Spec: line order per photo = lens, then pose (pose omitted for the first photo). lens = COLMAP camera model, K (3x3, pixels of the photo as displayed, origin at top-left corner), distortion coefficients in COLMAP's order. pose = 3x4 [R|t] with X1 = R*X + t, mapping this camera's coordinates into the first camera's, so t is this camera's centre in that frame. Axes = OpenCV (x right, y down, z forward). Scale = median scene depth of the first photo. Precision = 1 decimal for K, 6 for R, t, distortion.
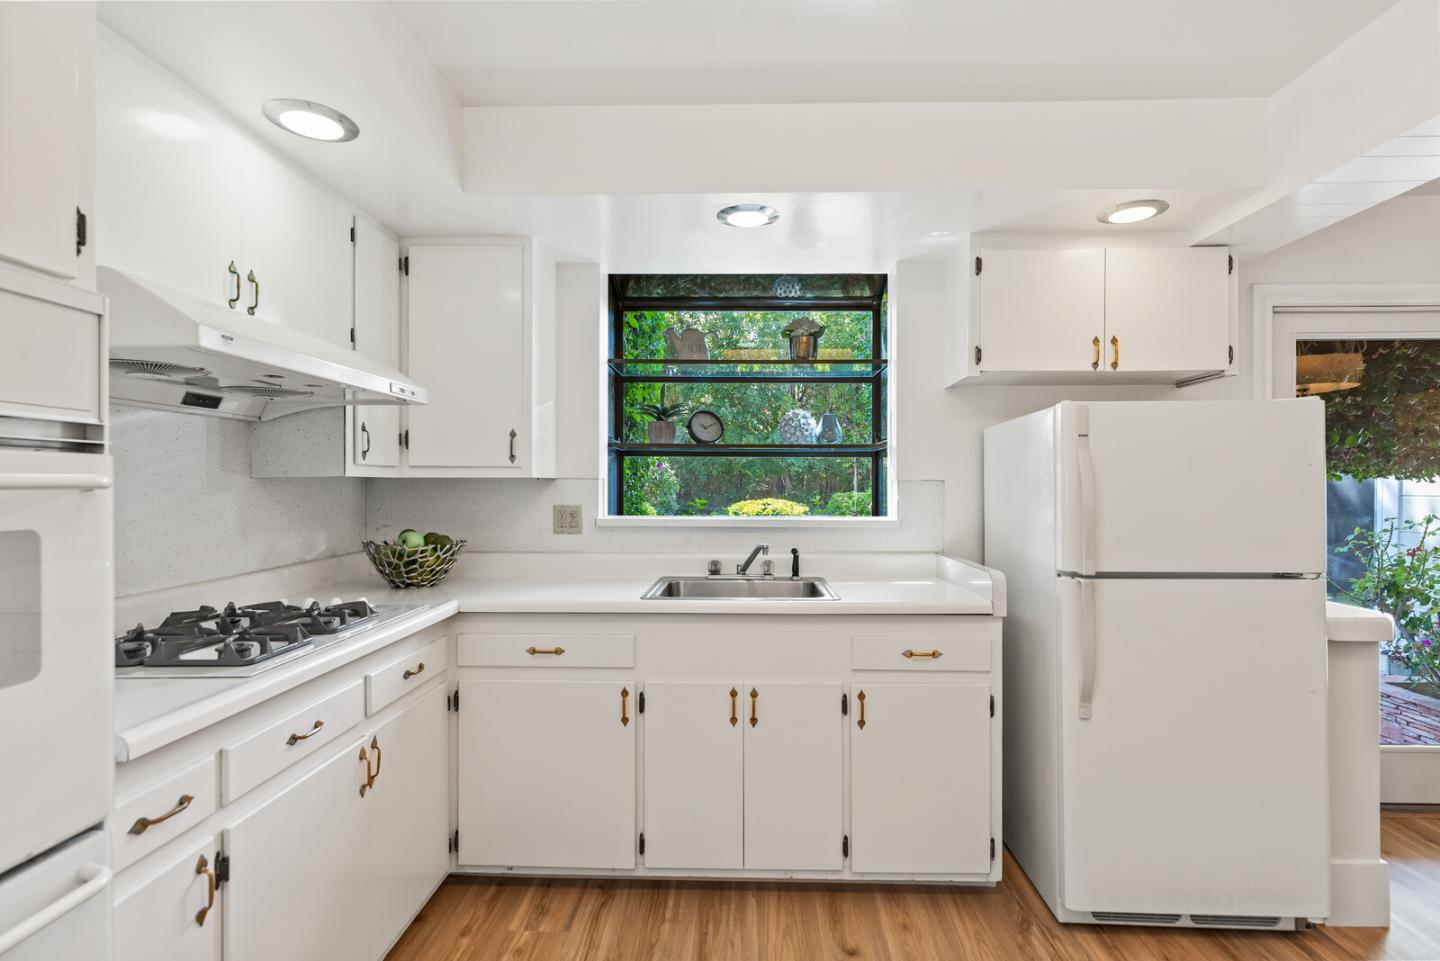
lens RADIAL K [[691.8, 0, 718.0], [0, 691.8, 488.0], [0, 0, 1]] dist [-0.002255, 0.000648]
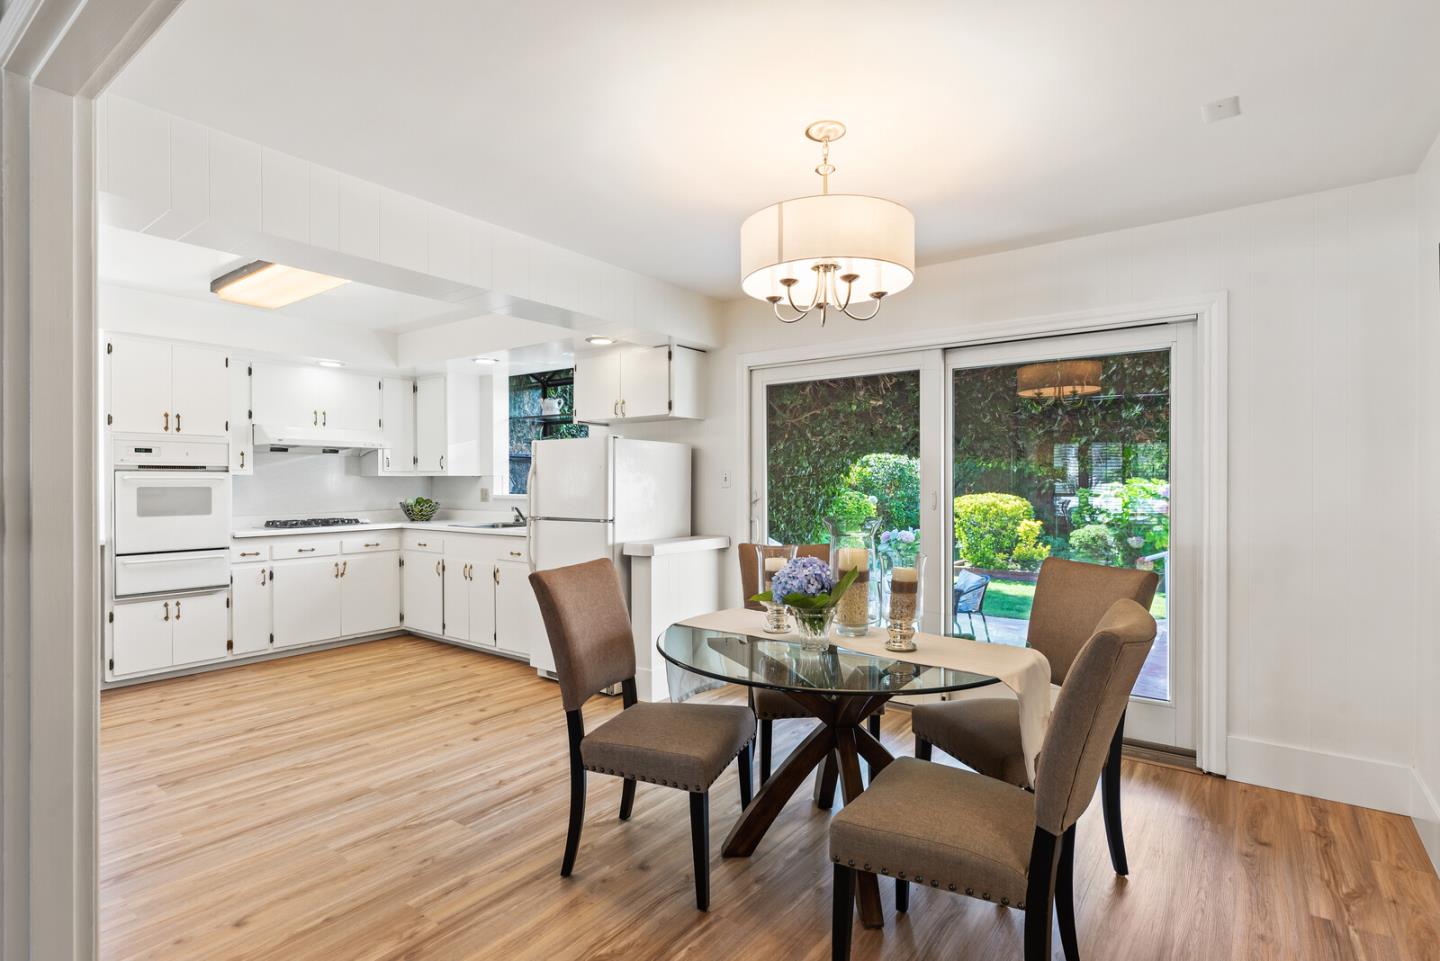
lens RADIAL K [[703.2, 0, 720.0], [0, 703.2, 480.5], [0, 0, 1]] dist [-0.003261, 0.000100]
pose [[0.819632, -0.004412, -0.572873, 1.988509], [0.002092, 0.999987, -0.004709, 0.015784], [0.572886, 0.002661, 0.819631, -0.447605]]
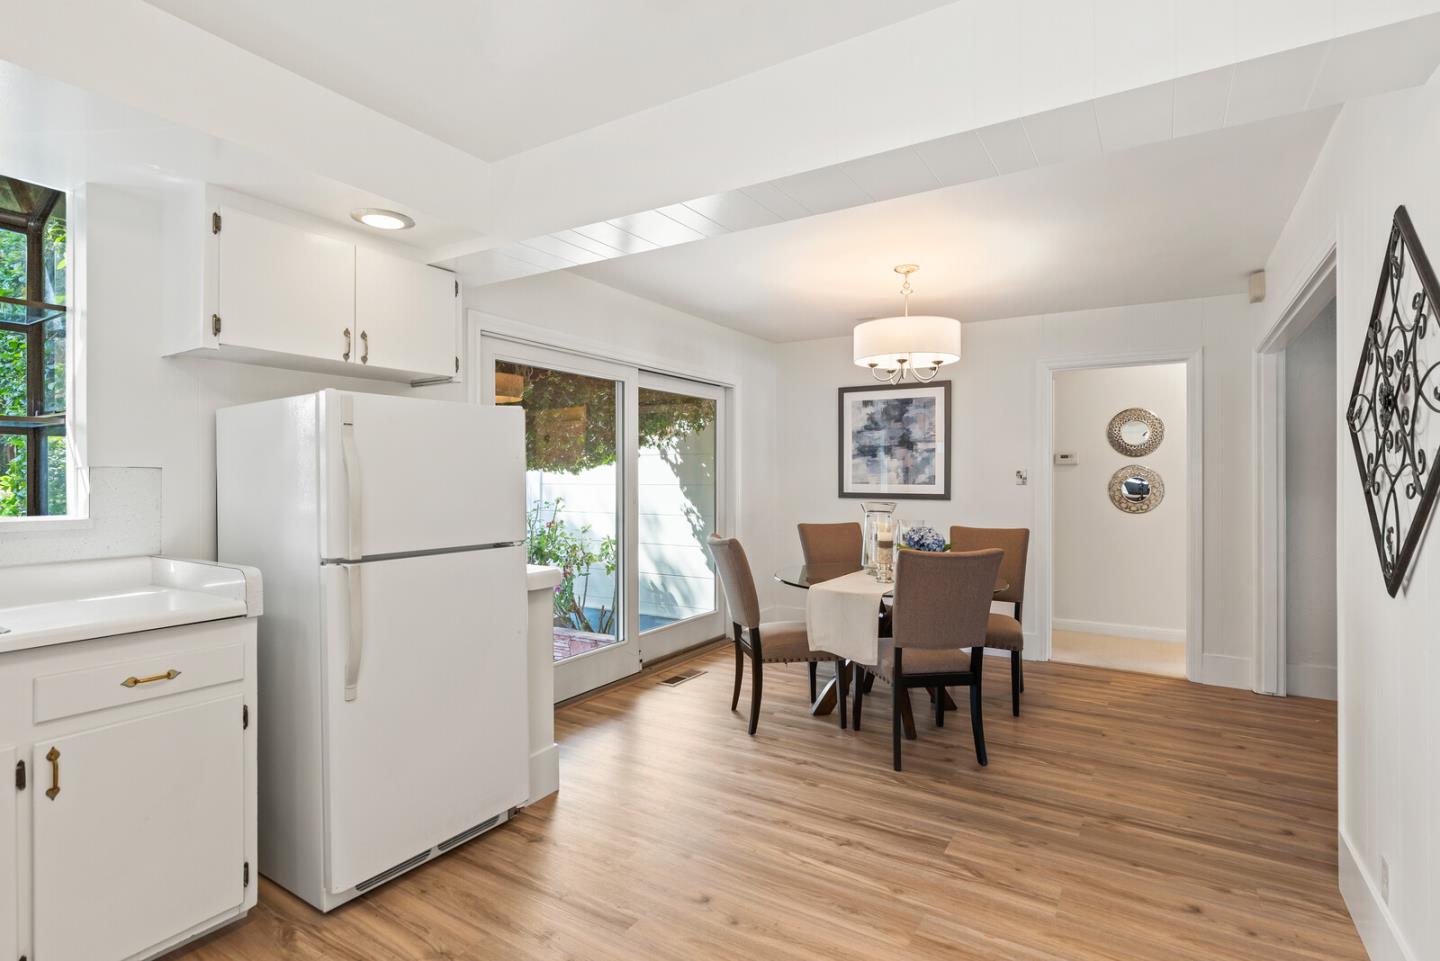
lens RADIAL K [[703.2, 0, 720.0], [0, 703.2, 480.5], [0, 0, 1]] dist [-0.003261, 0.000100]
pose [[0.502347, -0.003127, 0.864661, -0.084077], [0.002433, 0.999995, 0.002203, 0.005572], [-0.864663, 0.000997, 0.502352, 0.000708]]
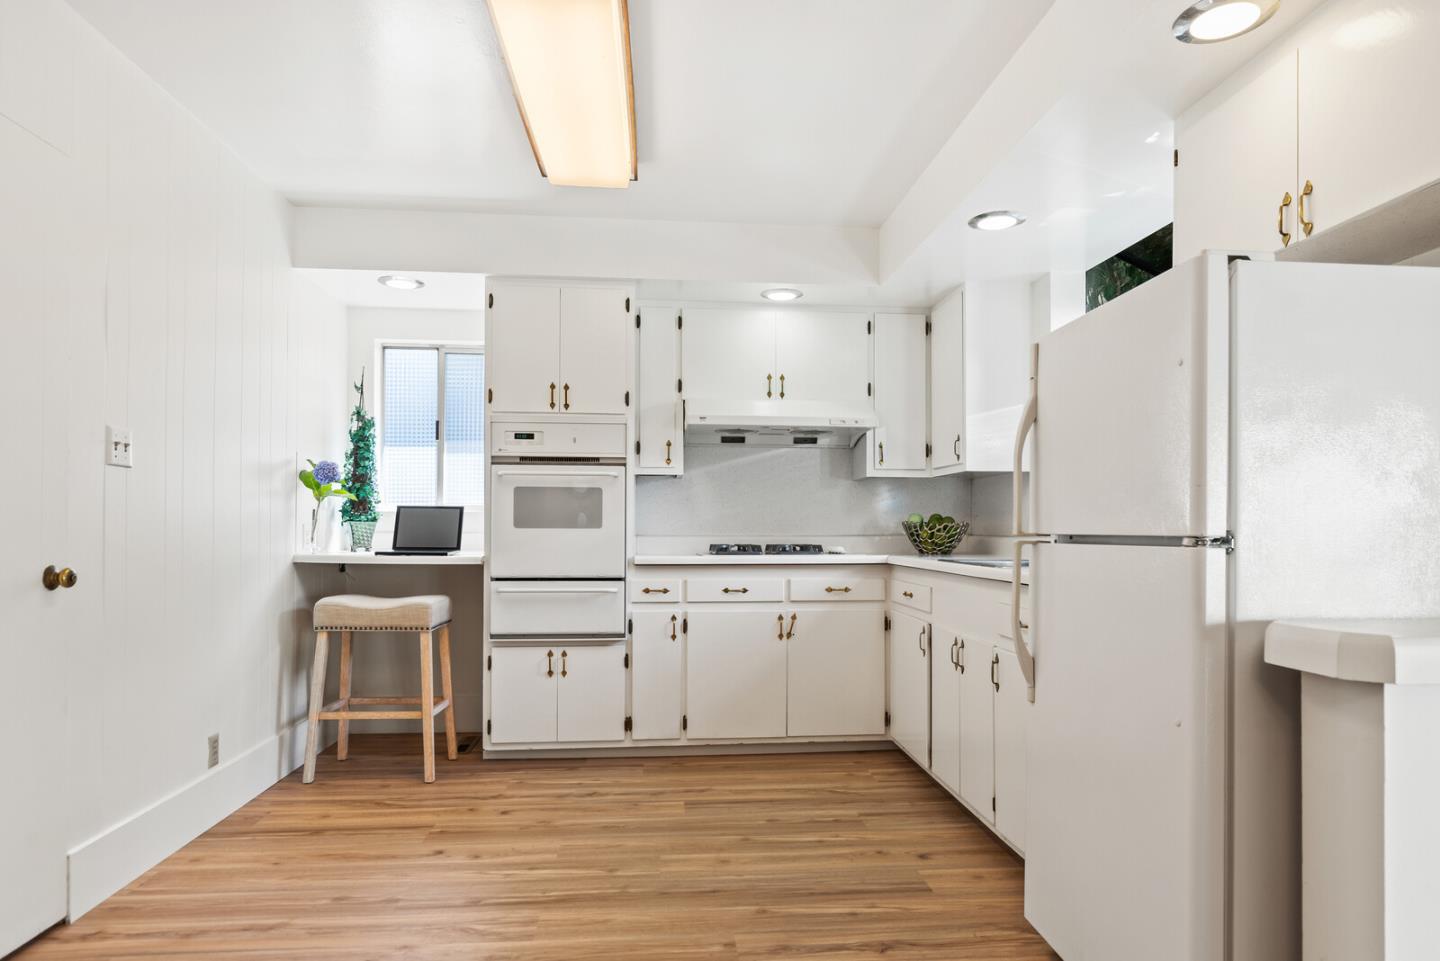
lens RADIAL K [[848.6, 0, 740.9], [0, 848.6, 518.2], [0, 0, 1]] dist [-0.007706, -0.001509]
pose [[0.130182, -0.011915, -0.991418, 1.313400], [-0.005105, 0.999906, -0.012687, 0.101145], [0.991477, 0.006713, 0.130109, 0.422910]]
